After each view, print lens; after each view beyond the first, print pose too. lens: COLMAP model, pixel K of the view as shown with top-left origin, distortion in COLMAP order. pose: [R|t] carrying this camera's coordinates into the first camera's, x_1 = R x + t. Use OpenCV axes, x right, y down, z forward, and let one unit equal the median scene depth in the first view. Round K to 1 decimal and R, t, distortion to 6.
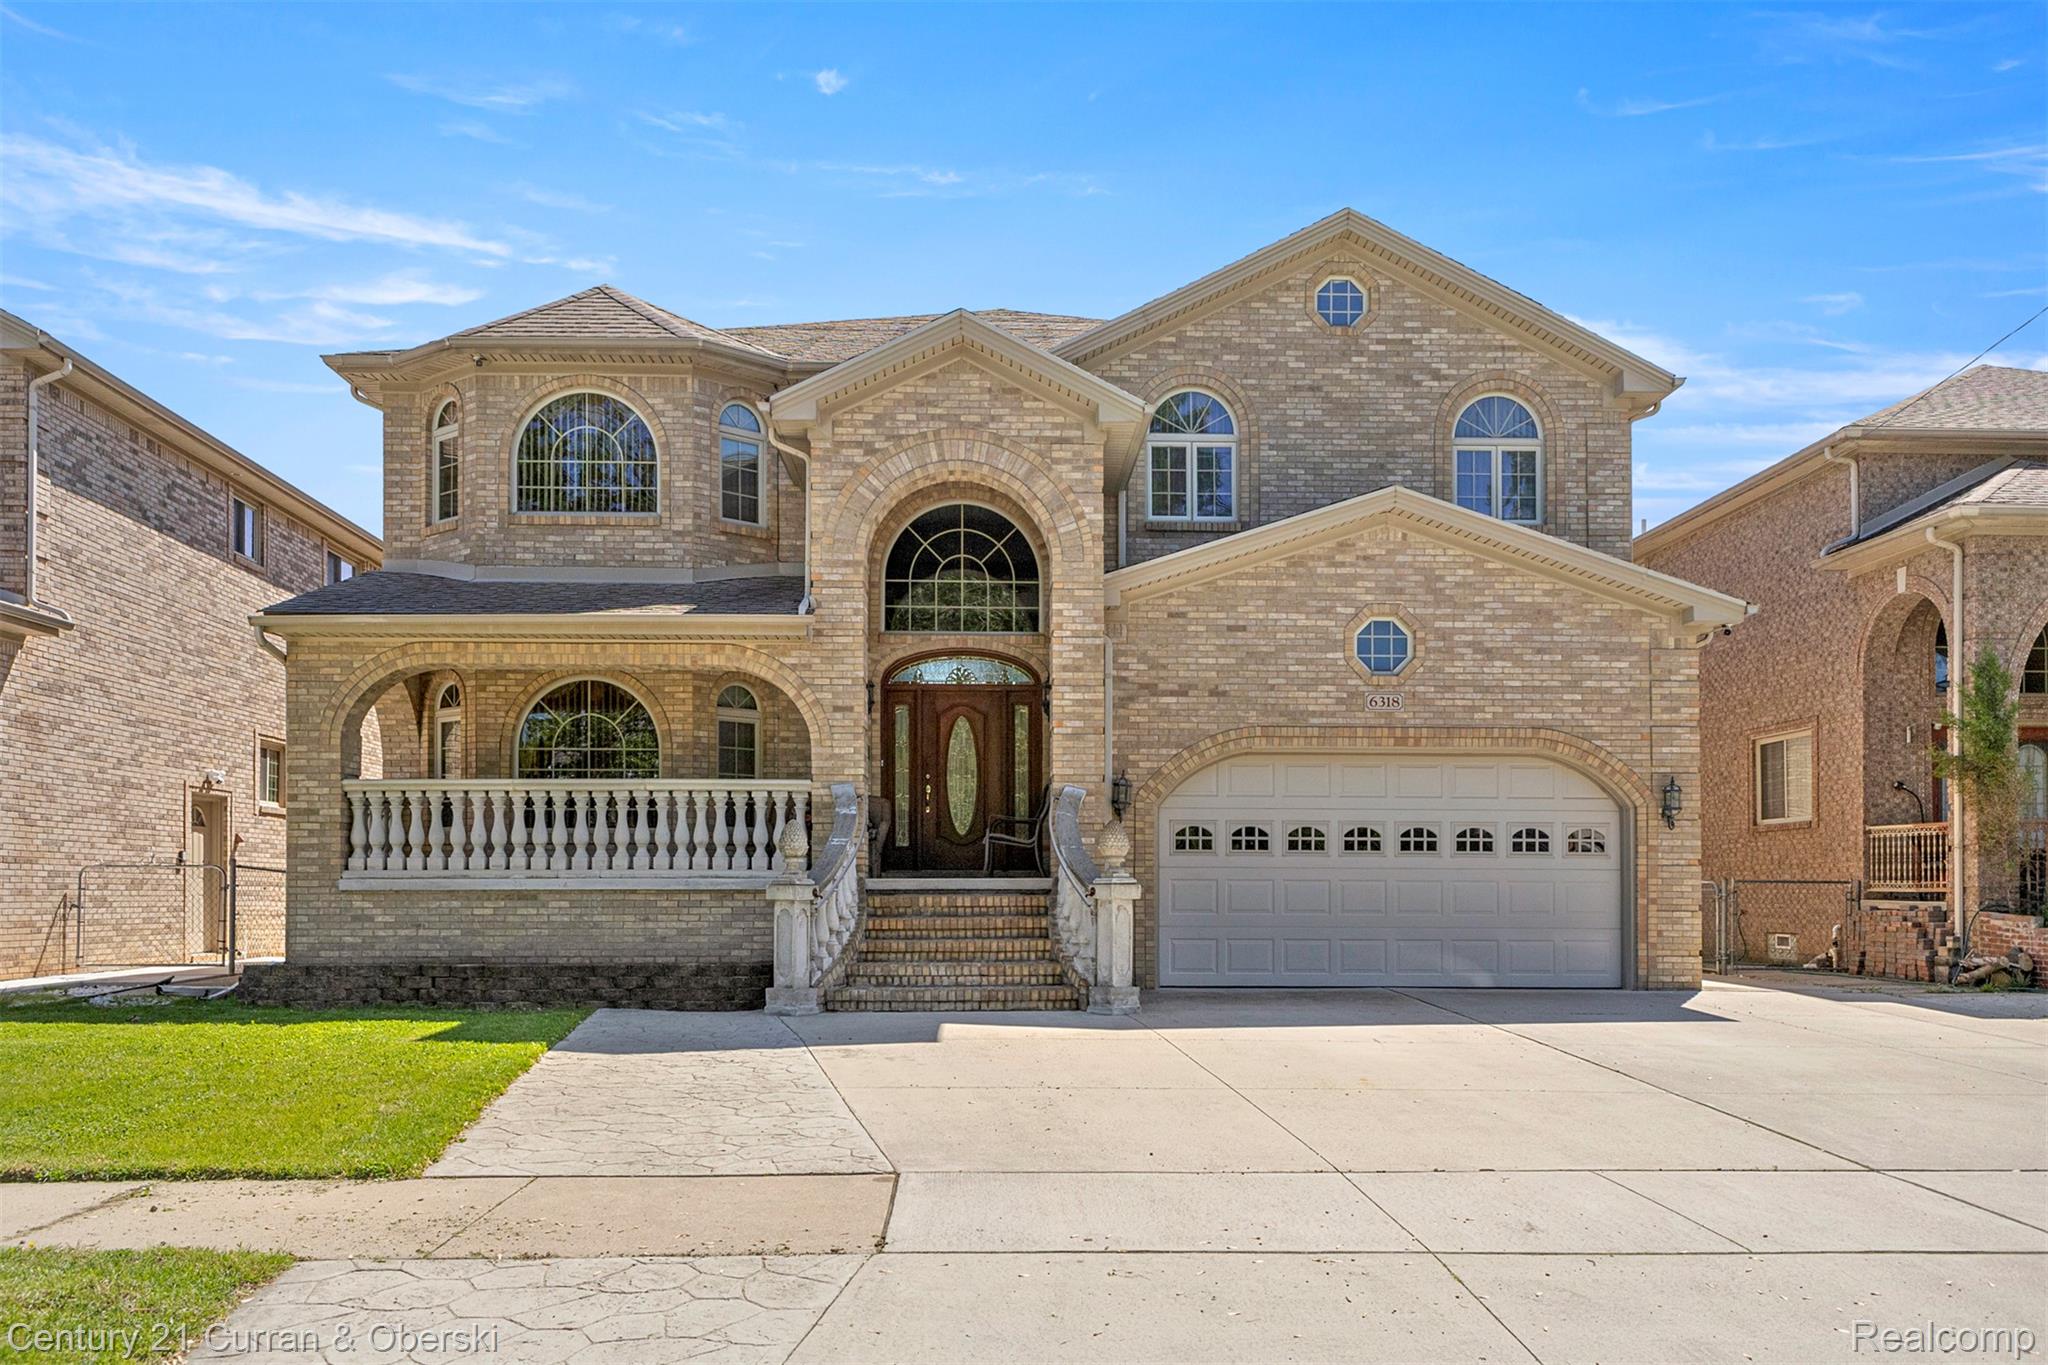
lens RADIAL K [[1559.1, 0, 1034.1], [0, 1559.1, 671.8], [0, 0, 1]] dist [0.026147, -0.015909]
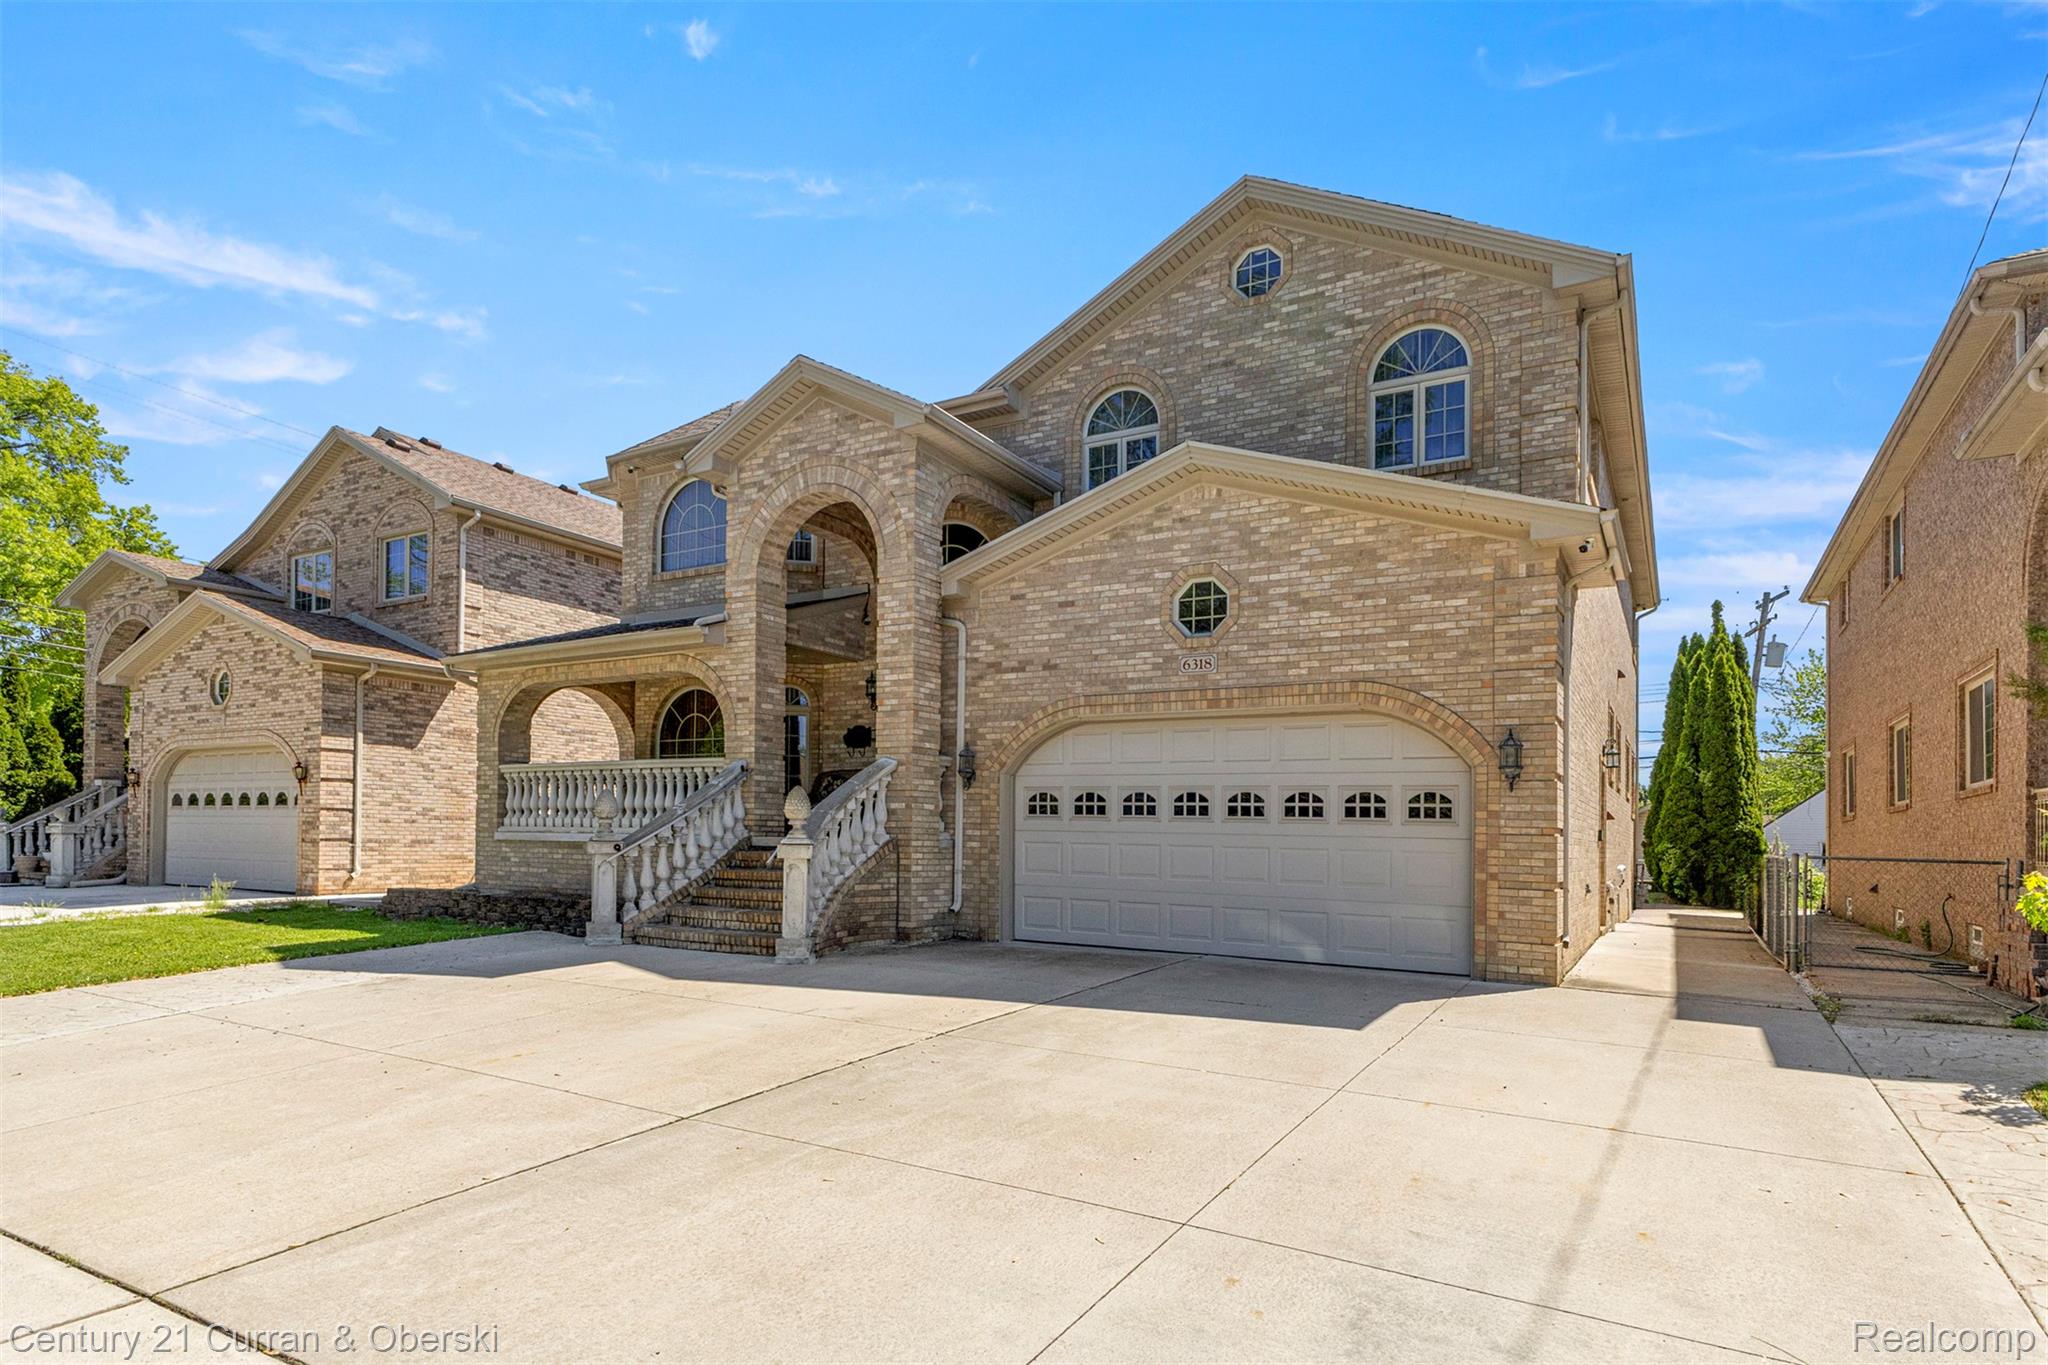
lens RADIAL K [[1081.2, 0, 1048.6], [0, 1081.2, 714.3], [0, 0, 1]] dist [0.015153, 0.001741]
pose [[0.847391, -0.045111, -0.529049, 0.499447], [0.055904, 0.998426, 0.004410, 0.042174], [0.528018, -0.033313, 0.848580, 0.372314]]
